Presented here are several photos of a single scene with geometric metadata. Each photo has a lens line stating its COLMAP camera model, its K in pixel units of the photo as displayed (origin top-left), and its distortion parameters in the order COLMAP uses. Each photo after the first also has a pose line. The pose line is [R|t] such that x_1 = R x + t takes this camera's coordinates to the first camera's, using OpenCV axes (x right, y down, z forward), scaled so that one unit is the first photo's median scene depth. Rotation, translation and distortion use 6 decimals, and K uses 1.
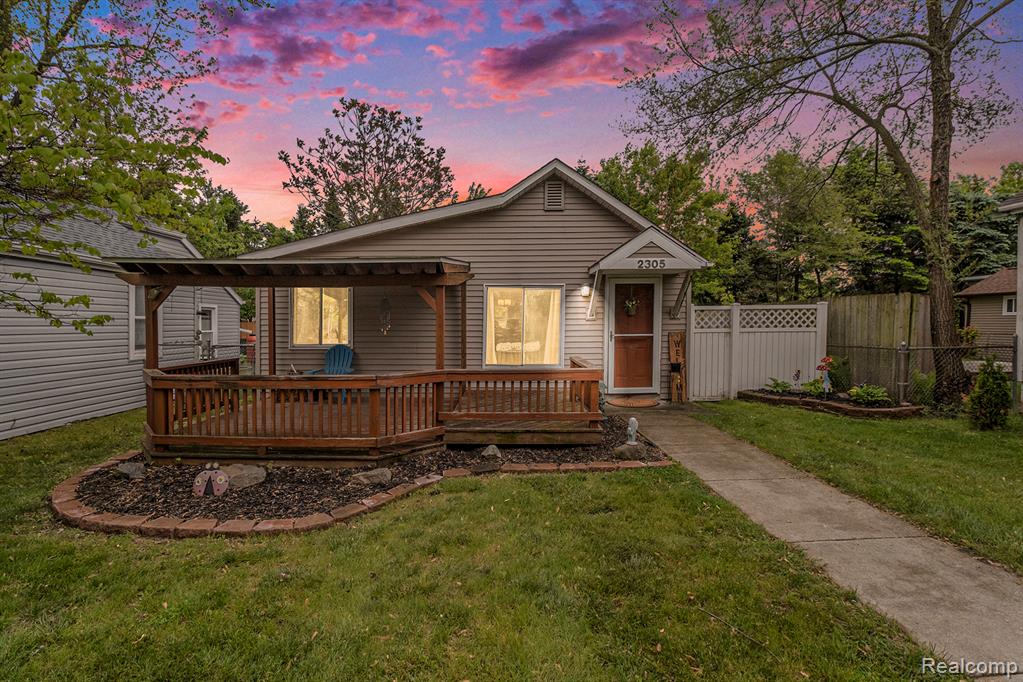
lens RADIAL K [[464.1, 0, 462.8], [0, 464.1, 326.0], [0, 0, 1]] dist [-0.007157, -0.002199]
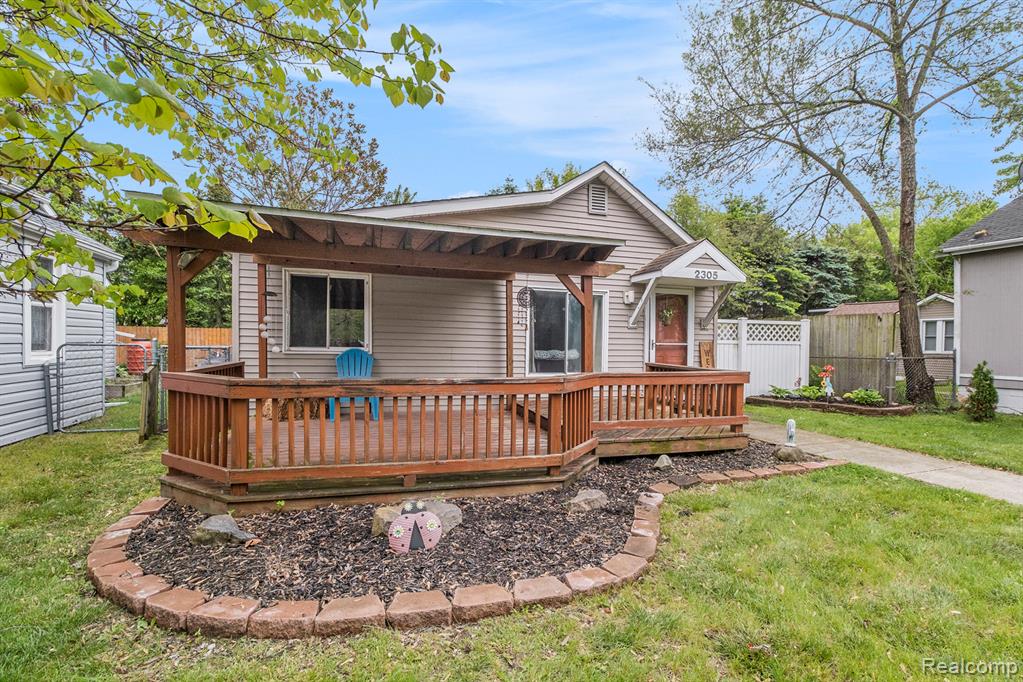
lens RADIAL K [[464.1, 0, 506.7], [0, 464.1, 342.8], [0, 0, 1]] dist [-0.007157, -0.002199]
pose [[0.941037, 0.024711, 0.337400, -0.396052], [-0.024712, 0.999685, -0.004295, 0.037514], [-0.337400, -0.004296, 0.941352, 0.191492]]
